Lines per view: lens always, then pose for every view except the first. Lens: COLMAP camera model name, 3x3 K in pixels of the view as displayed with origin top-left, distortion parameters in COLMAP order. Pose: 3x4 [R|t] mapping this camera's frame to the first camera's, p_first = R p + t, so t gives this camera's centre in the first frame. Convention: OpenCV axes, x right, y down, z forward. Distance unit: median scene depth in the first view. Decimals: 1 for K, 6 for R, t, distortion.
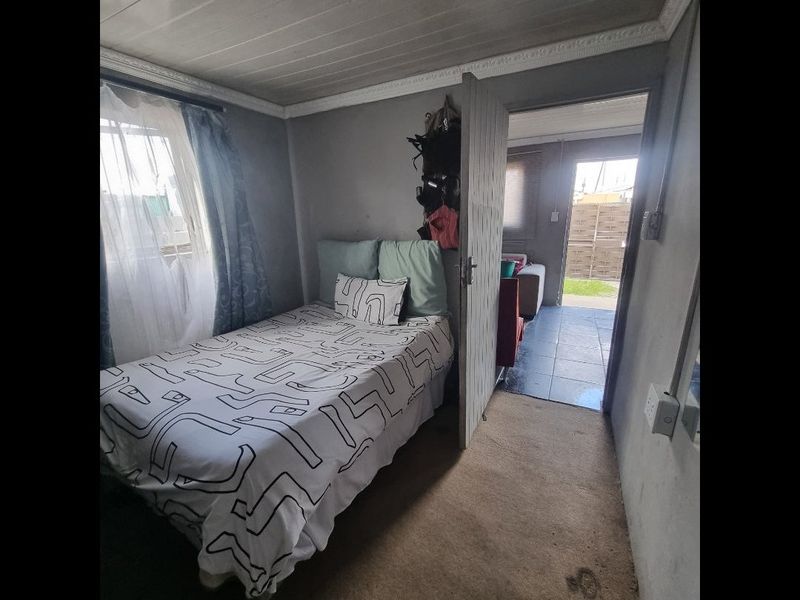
lens RADIAL K [[327.5, 0, 400.0], [0, 327.5, 300.0], [0, 0, 1]] dist [-0.000001, -0.000040]
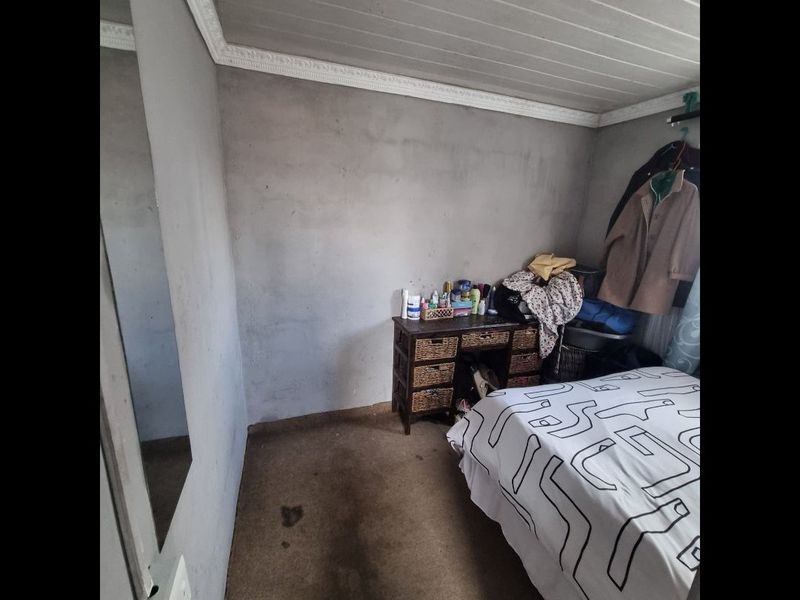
lens RADIAL K [[327.5, 0, 400.0], [0, 327.5, 300.0], [0, 0, 1]] dist [-0.000001, -0.000040]
pose [[-0.673081, 0.182938, -0.716586, 0.627946], [-0.209841, 0.881865, 0.422234, -0.341866], [0.709175, 0.434566, -0.555178, 1.029490]]
